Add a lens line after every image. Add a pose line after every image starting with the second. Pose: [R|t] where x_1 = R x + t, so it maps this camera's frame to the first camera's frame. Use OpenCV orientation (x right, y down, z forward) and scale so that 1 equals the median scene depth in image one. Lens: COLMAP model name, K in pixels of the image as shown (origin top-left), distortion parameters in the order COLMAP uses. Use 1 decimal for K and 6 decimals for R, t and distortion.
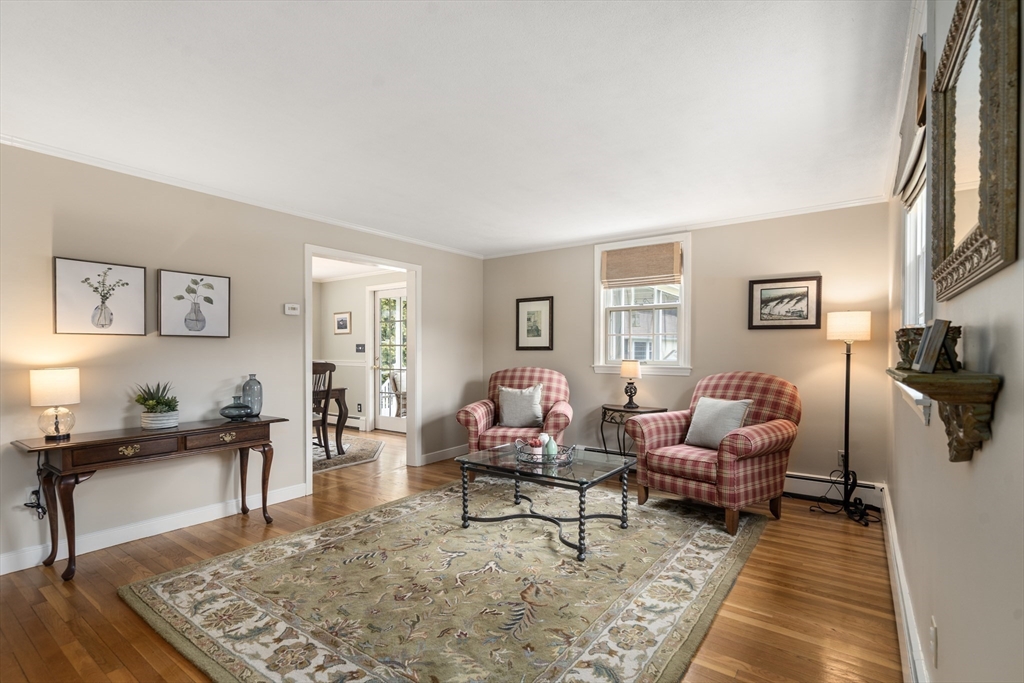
lens RADIAL K [[472.0, 0, 509.3], [0, 472.0, 348.5], [0, 0, 1]] dist [-0.001250, 0.000049]
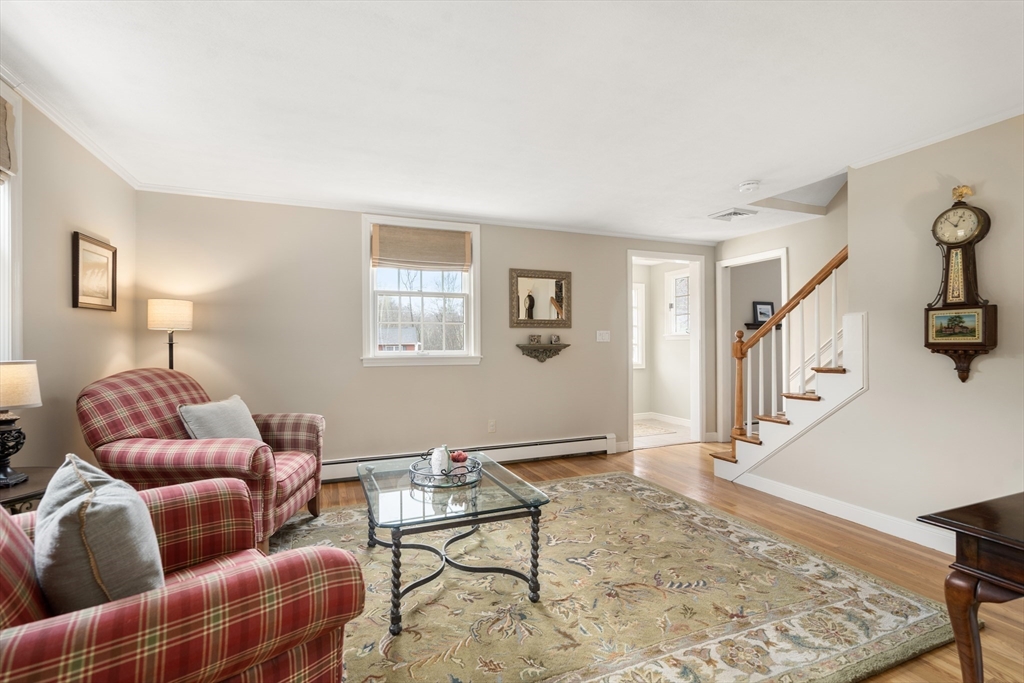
lens RADIAL K [[472.0, 0, 510.1], [0, 472.0, 342.2], [0, 0, 1]] dist [-0.001250, 0.000049]
pose [[-0.846811, 0.003931, 0.531879, -0.551852], [0.001015, 0.999983, -0.005776, 0.021763], [-0.531893, -0.004351, -0.846800, 2.084742]]
